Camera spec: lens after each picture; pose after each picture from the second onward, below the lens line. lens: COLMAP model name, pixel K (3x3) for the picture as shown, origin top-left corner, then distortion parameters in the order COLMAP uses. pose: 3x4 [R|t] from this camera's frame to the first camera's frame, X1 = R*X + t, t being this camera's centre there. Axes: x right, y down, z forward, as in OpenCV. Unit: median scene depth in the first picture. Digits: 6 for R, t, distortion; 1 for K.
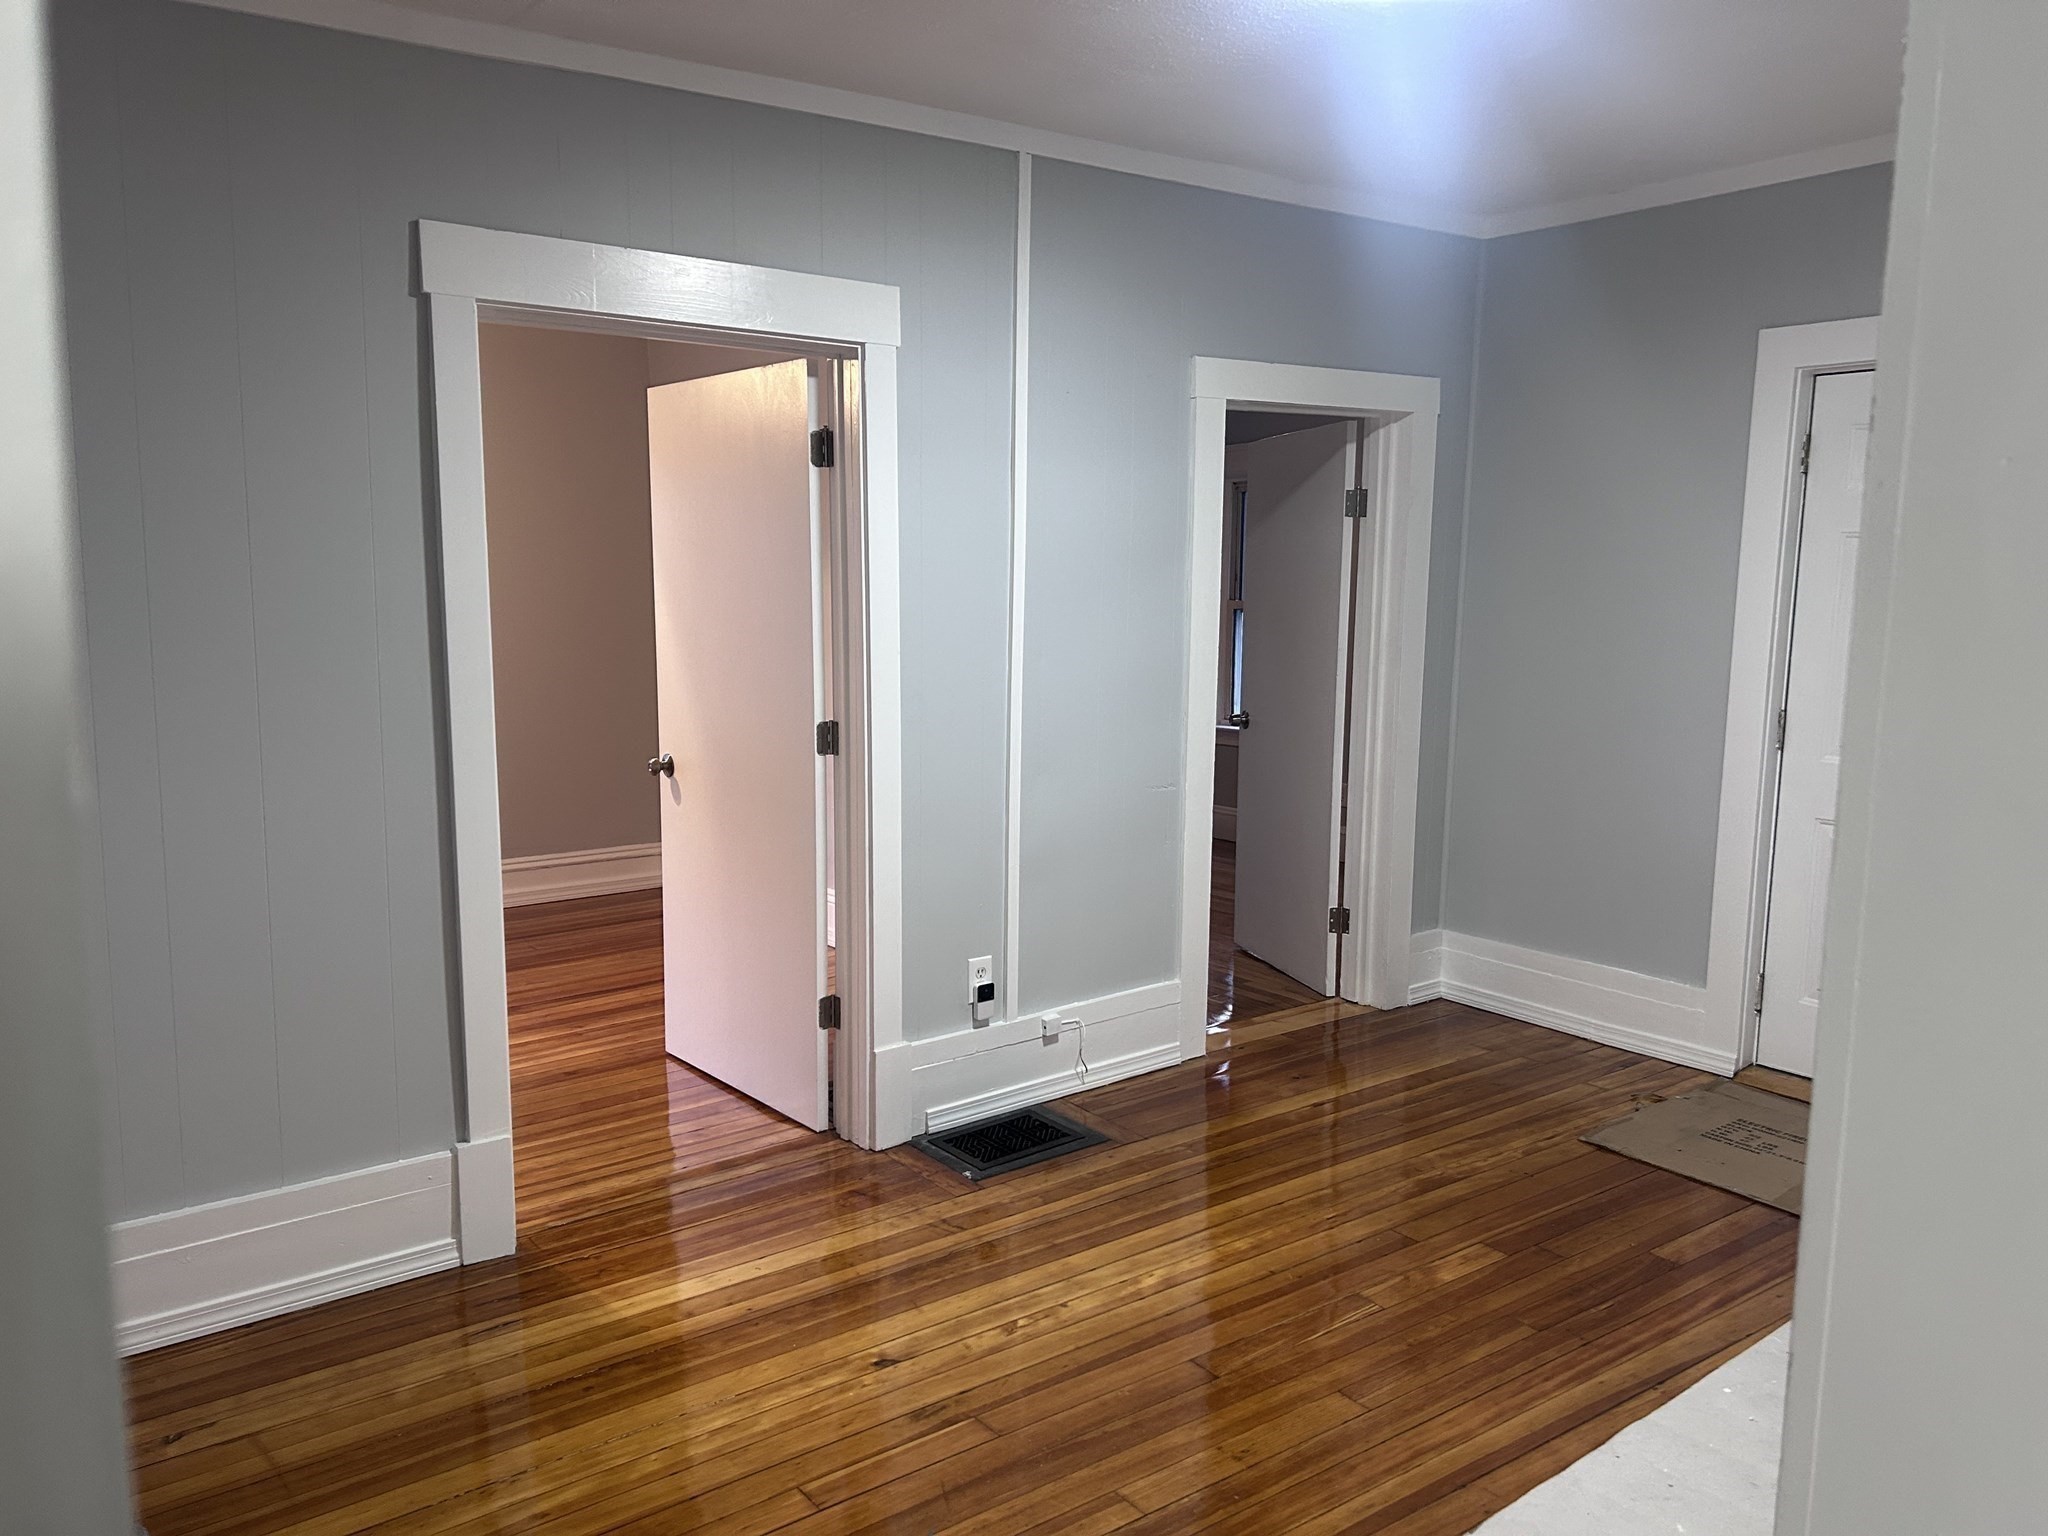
lens RADIAL K [[1566.8, 0, 1072.5], [0, 1566.8, 751.8], [0, 0, 1]] dist [0.113846, -0.163264]
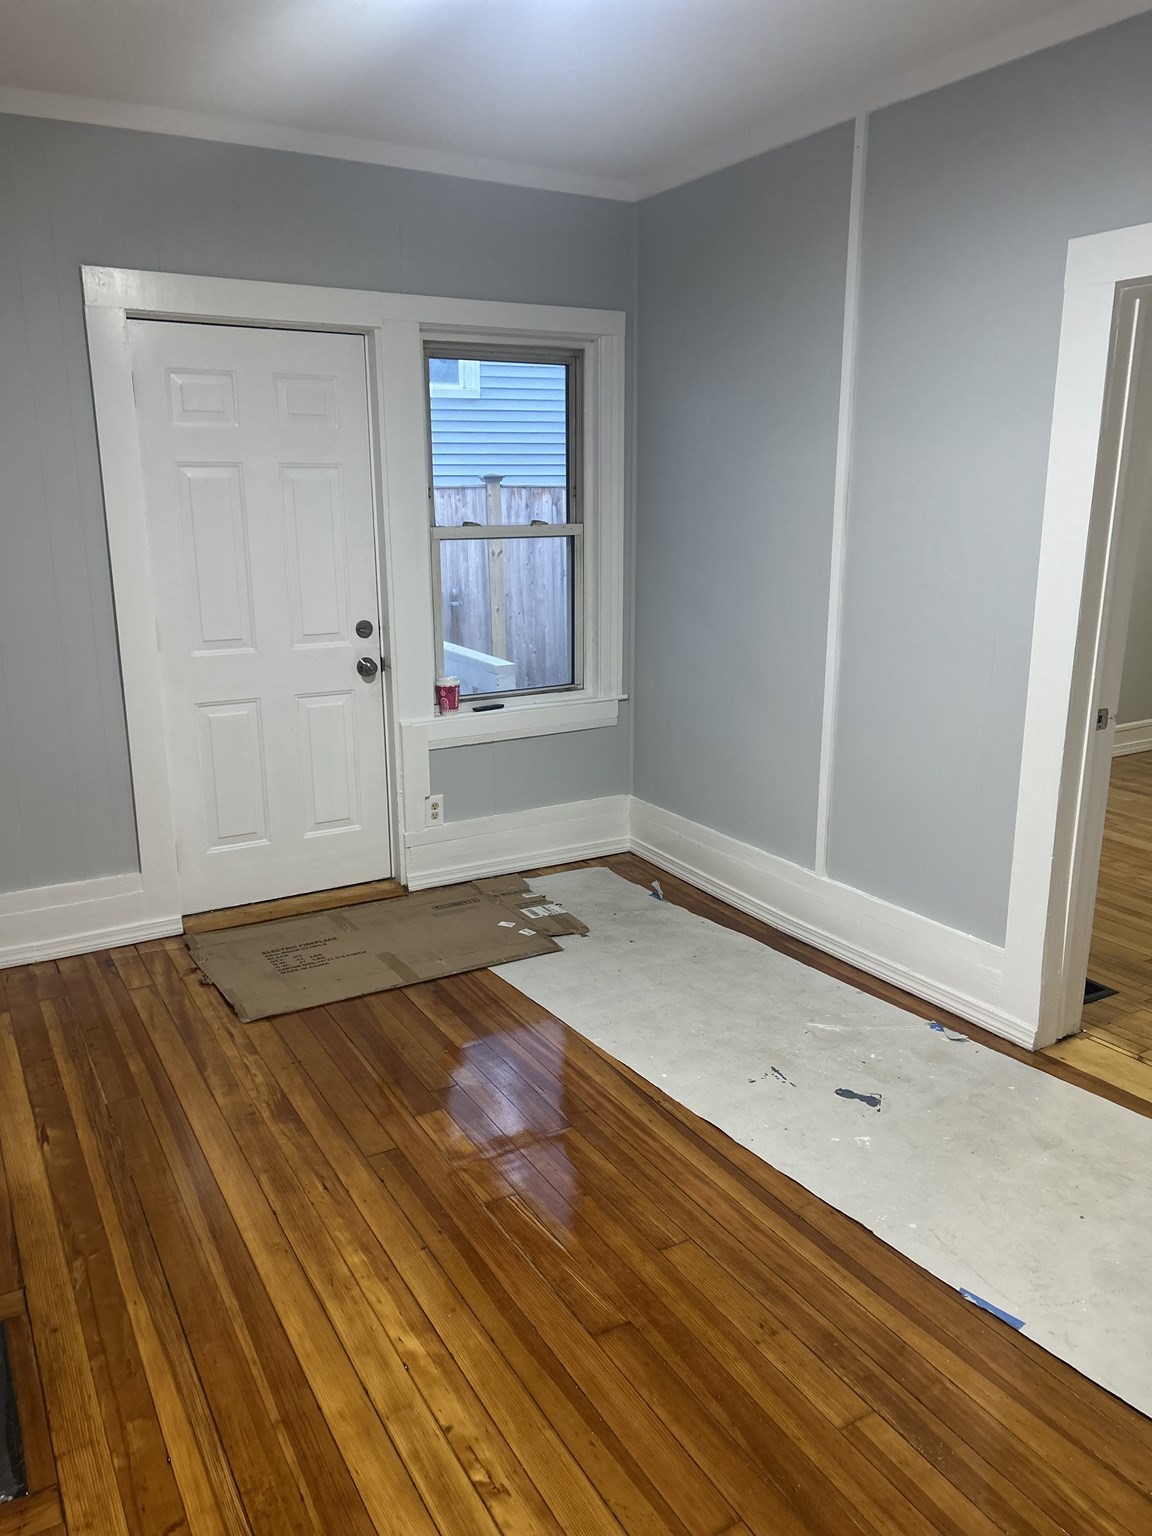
lens RADIAL K [[1146.0, 0, 544.6], [0, 1146.0, 771.4], [0, 0, 1]] dist [-0.002035, -0.002496]
pose [[0.148285, -0.248737, 0.957153, -0.387688], [0.129389, 0.964413, 0.230578, -0.086141], [-0.980444, 0.089653, 0.175192, 0.664137]]
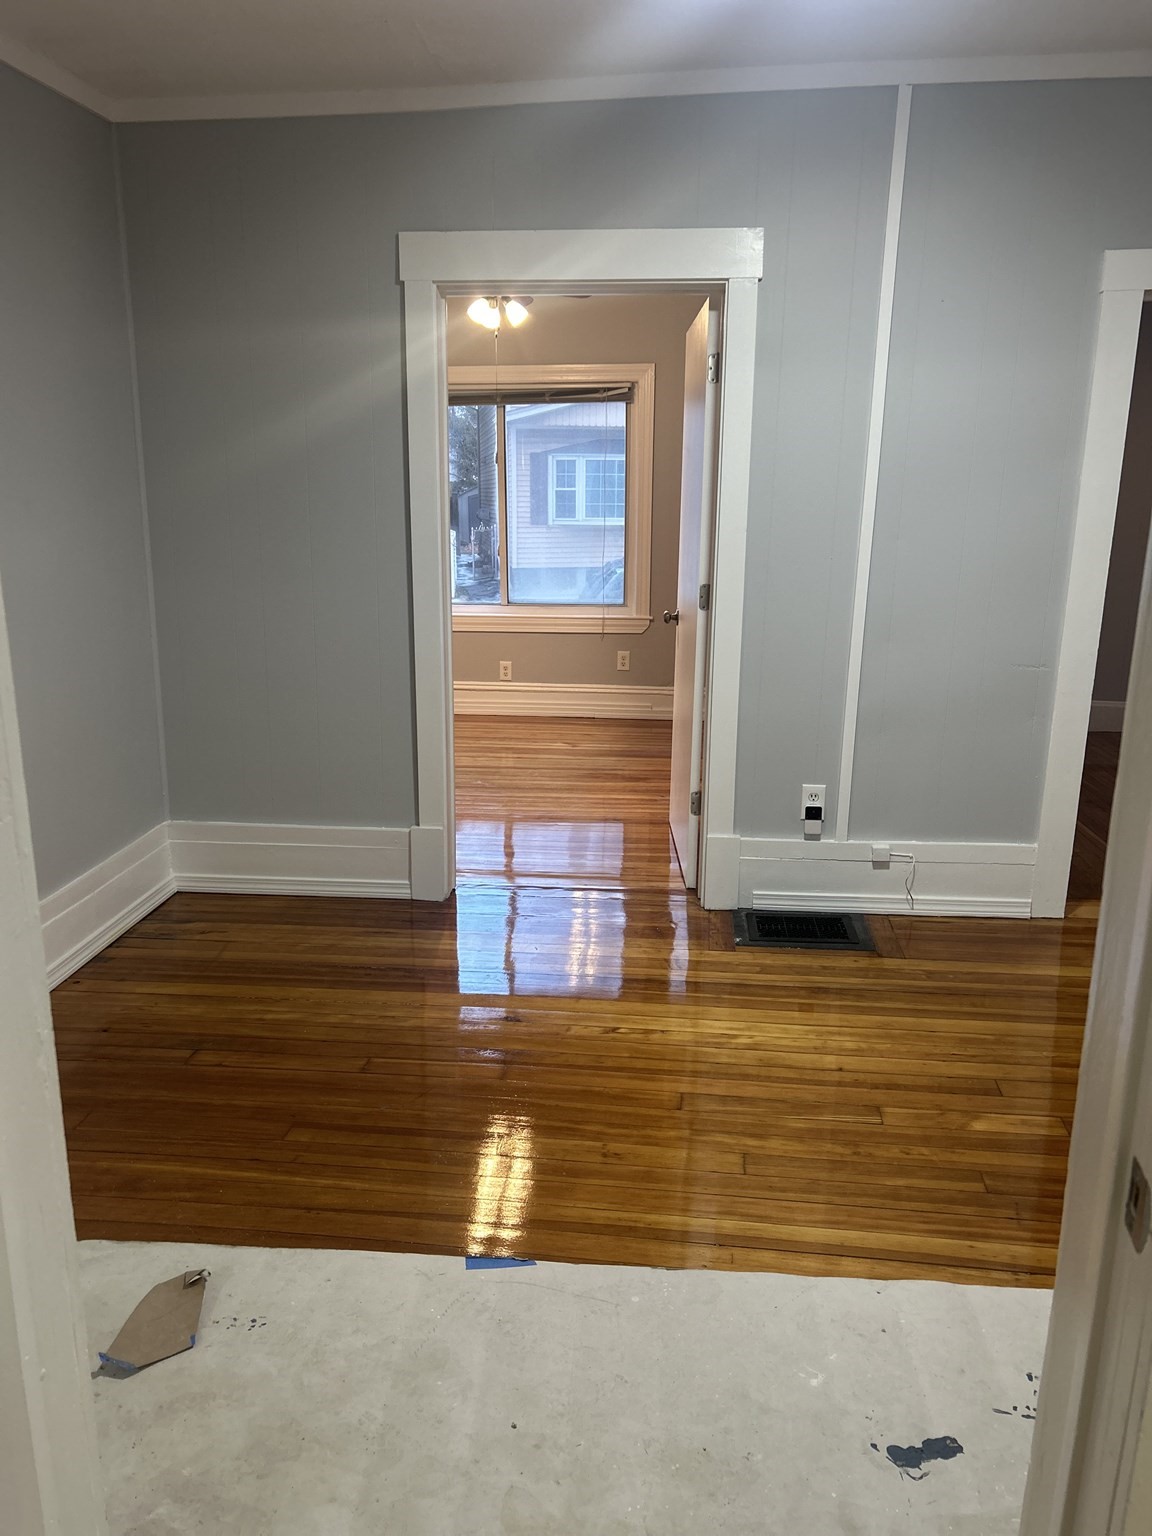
lens RADIAL K [[1164.4, 0, 576.0], [0, 1164.4, 768.0], [0, 0, 1]] dist [0.034562, -0.032334]
pose [[0.715772, 0.156864, -0.680488, 0.455487], [-0.085769, 0.986815, 0.137261, 0.008179], [0.693047, -0.039883, 0.719788, 0.219946]]
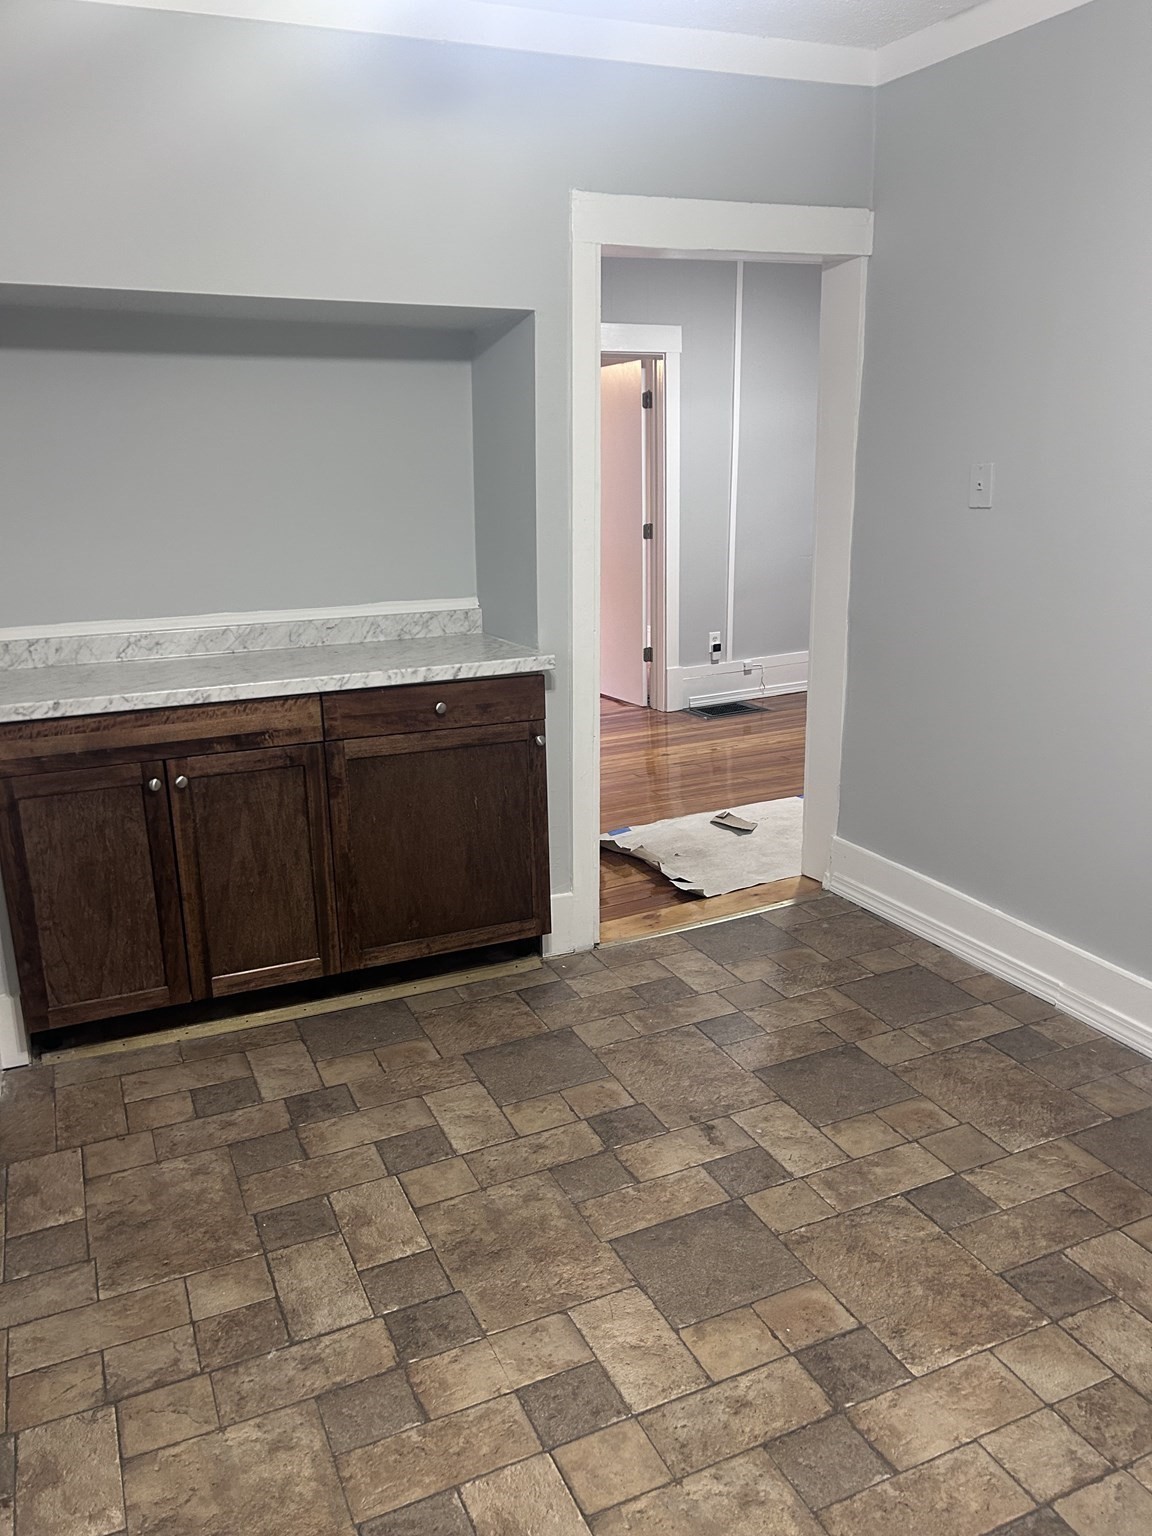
lens RADIAL K [[1164.4, 0, 576.0], [0, 1164.4, 768.0], [0, 0, 1]] dist [0.034562, -0.032334]
pose [[0.976820, 0.028509, -0.212156, 0.111362], [-0.000918, 0.991640, 0.129029, 0.115261], [0.214061, -0.125843, 0.968680, -0.705575]]
